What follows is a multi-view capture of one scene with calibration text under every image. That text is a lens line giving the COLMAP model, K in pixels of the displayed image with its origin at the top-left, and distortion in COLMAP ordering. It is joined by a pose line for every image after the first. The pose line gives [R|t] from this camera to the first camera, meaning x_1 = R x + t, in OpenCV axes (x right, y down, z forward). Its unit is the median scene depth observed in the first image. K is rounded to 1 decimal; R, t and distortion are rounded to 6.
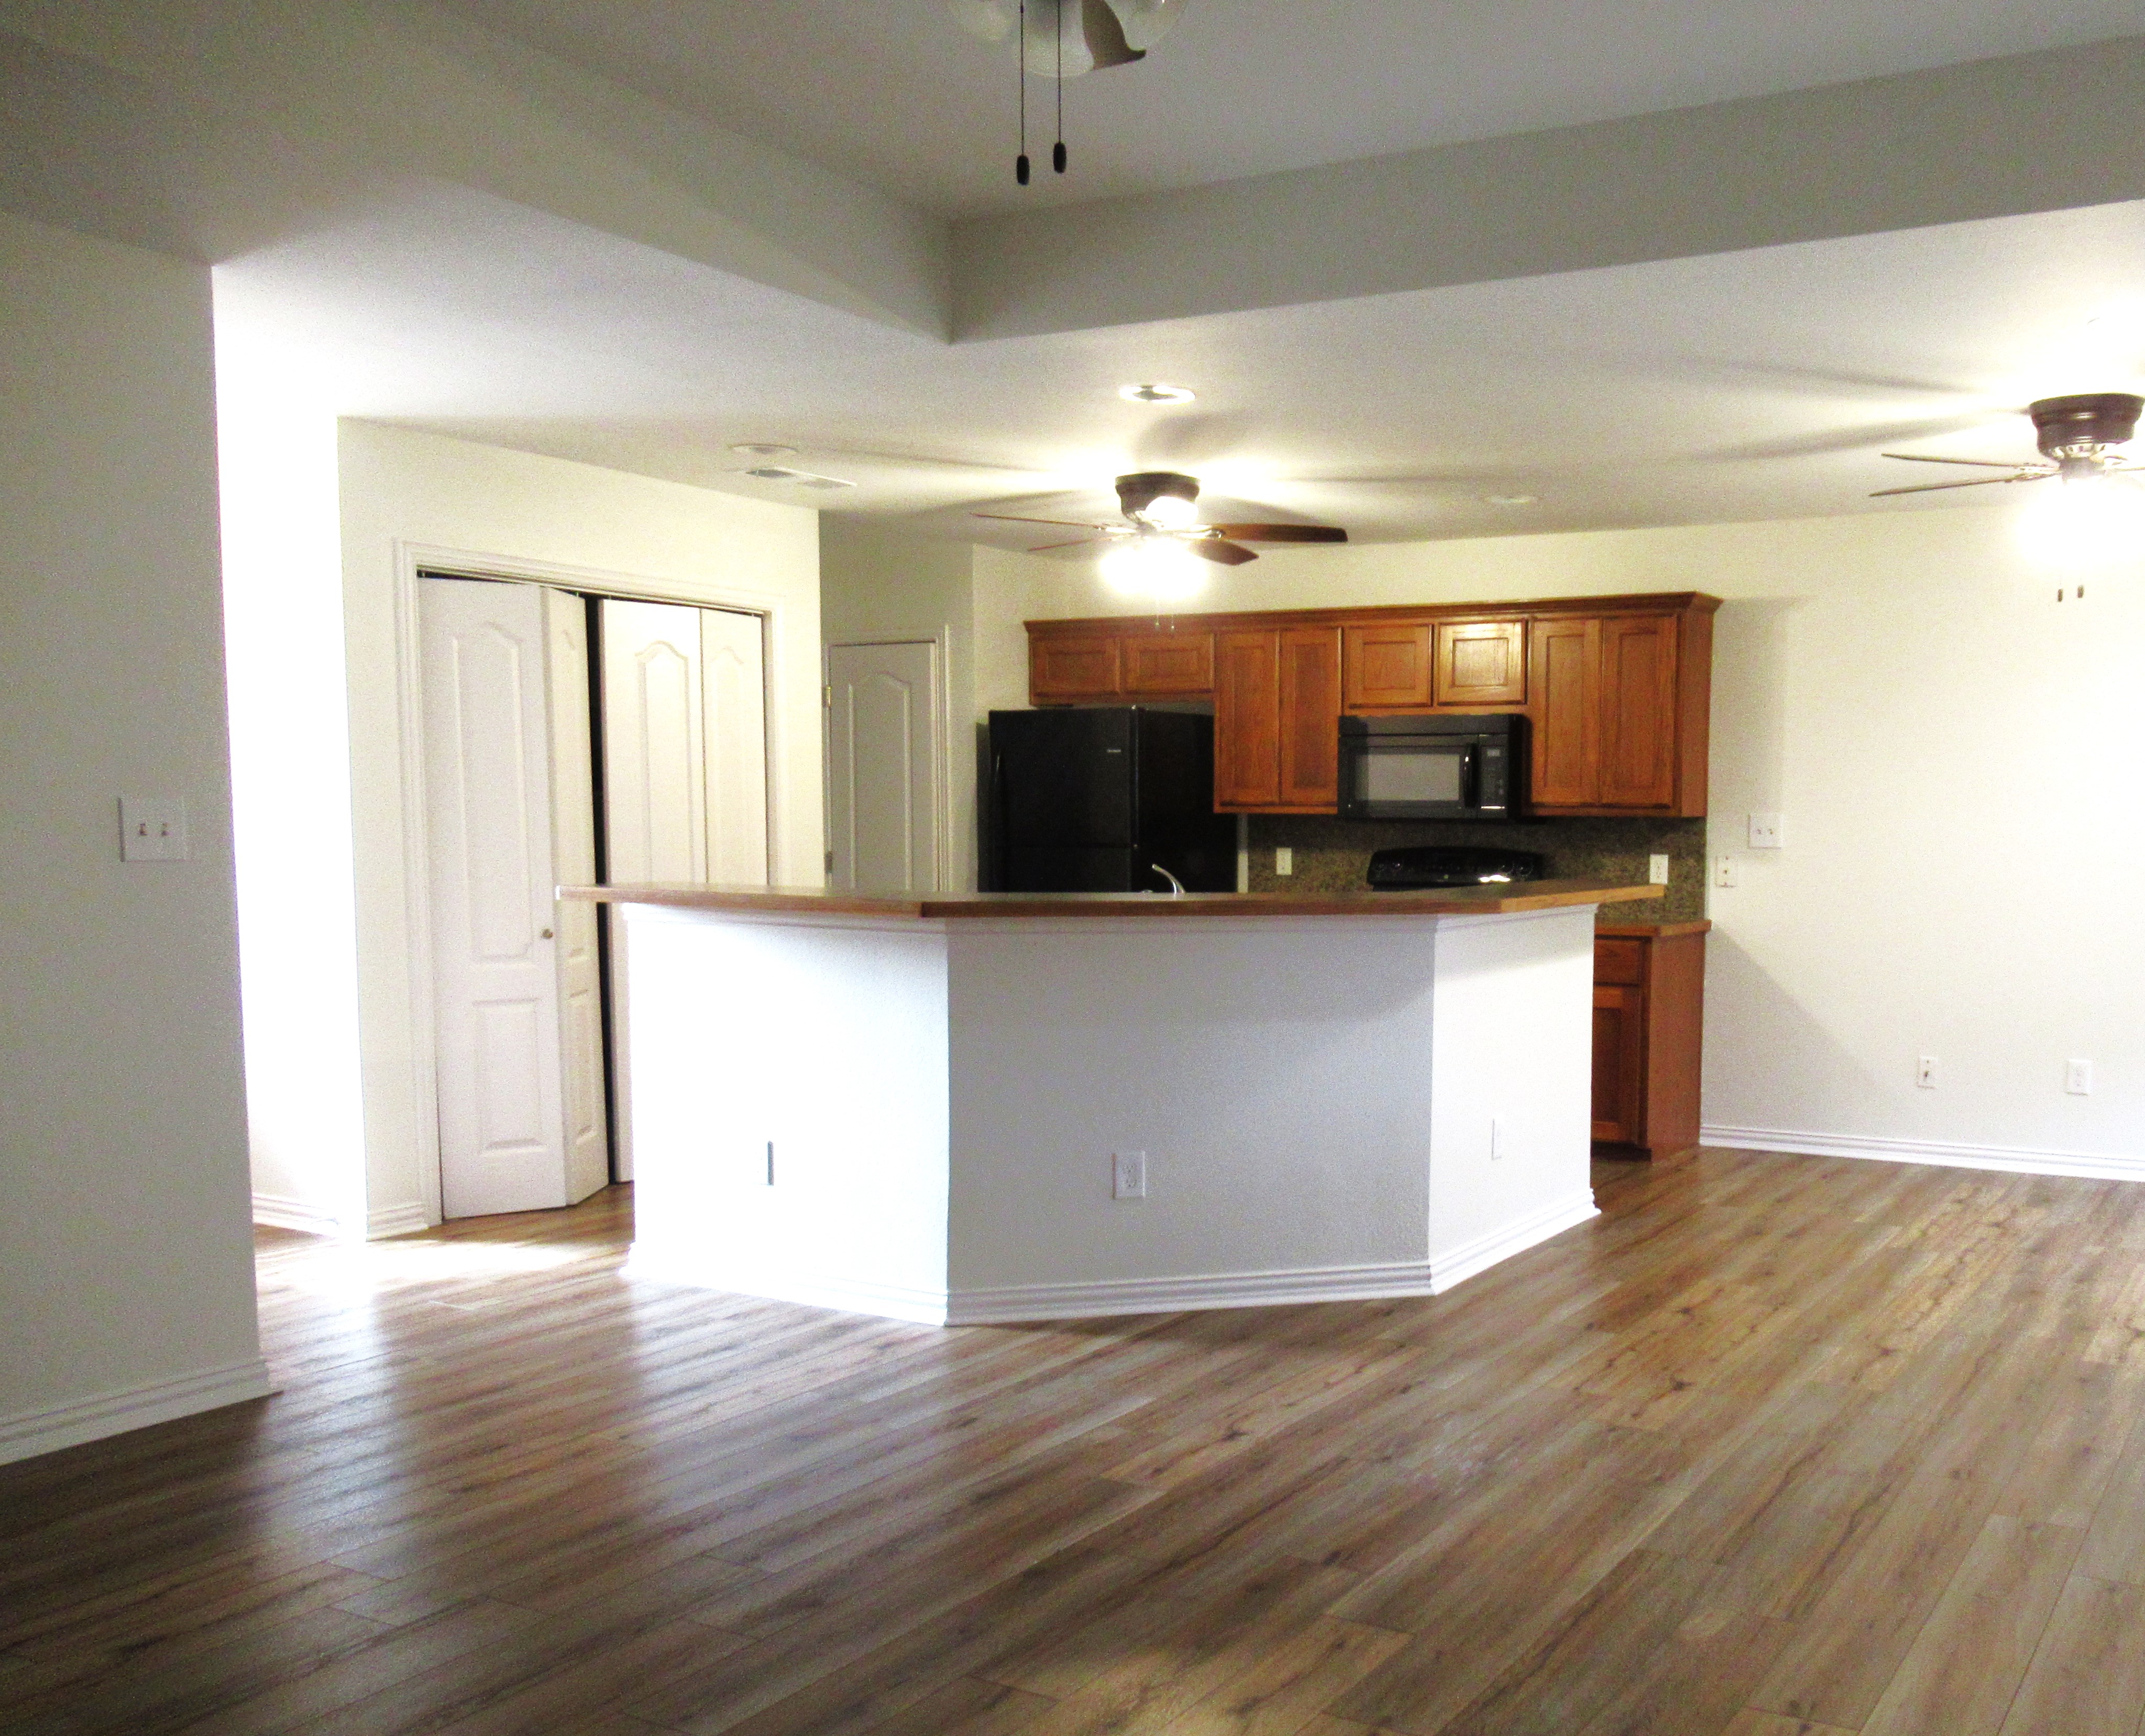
lens RADIAL K [[2008.7, 0, 1350.9], [0, 2008.7, 1024.0], [0, 0, 1]] dist [-0.010356, 0.000000]
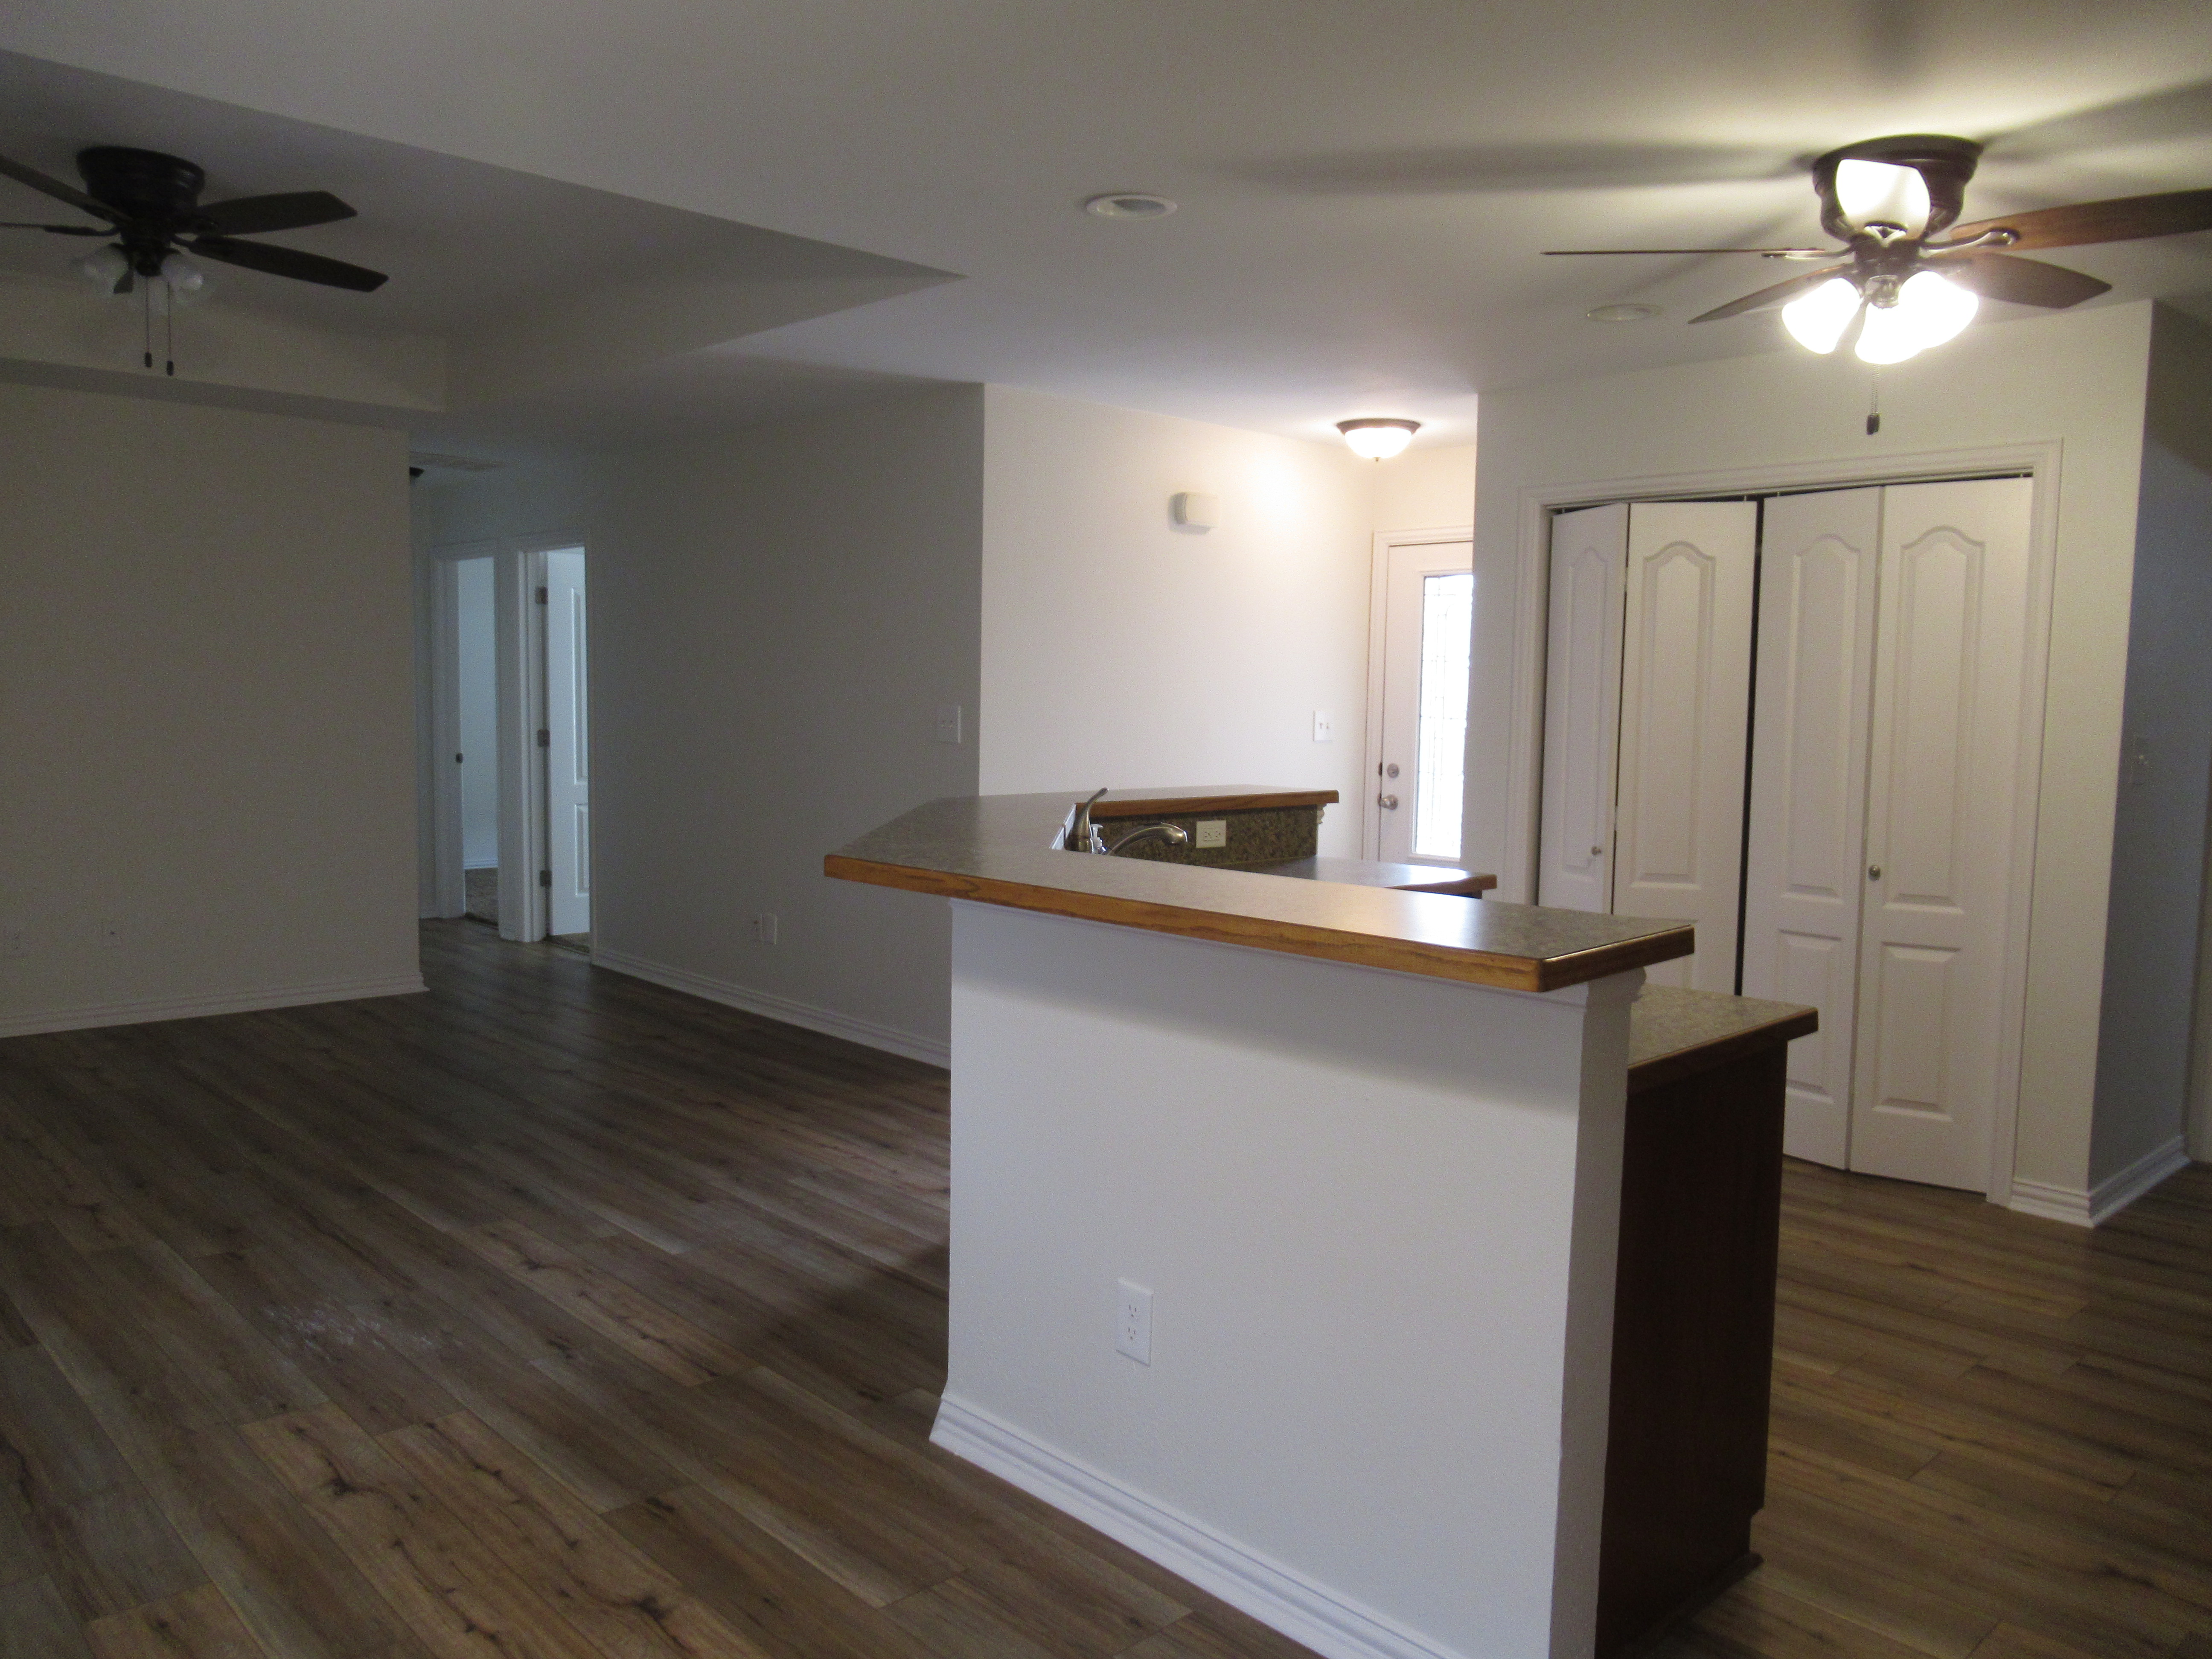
lens RADIAL K [[1637.1, 0, 1093.9], [0, 1637.1, 840.8], [0, 0, 1]] dist [-0.009123, 0.003058]
pose [[-0.328719, 0.071343, -0.941729, 0.521025], [-0.122556, 0.985489, 0.117437, -0.132918], [0.936442, 0.154018, -0.315206, 1.181422]]
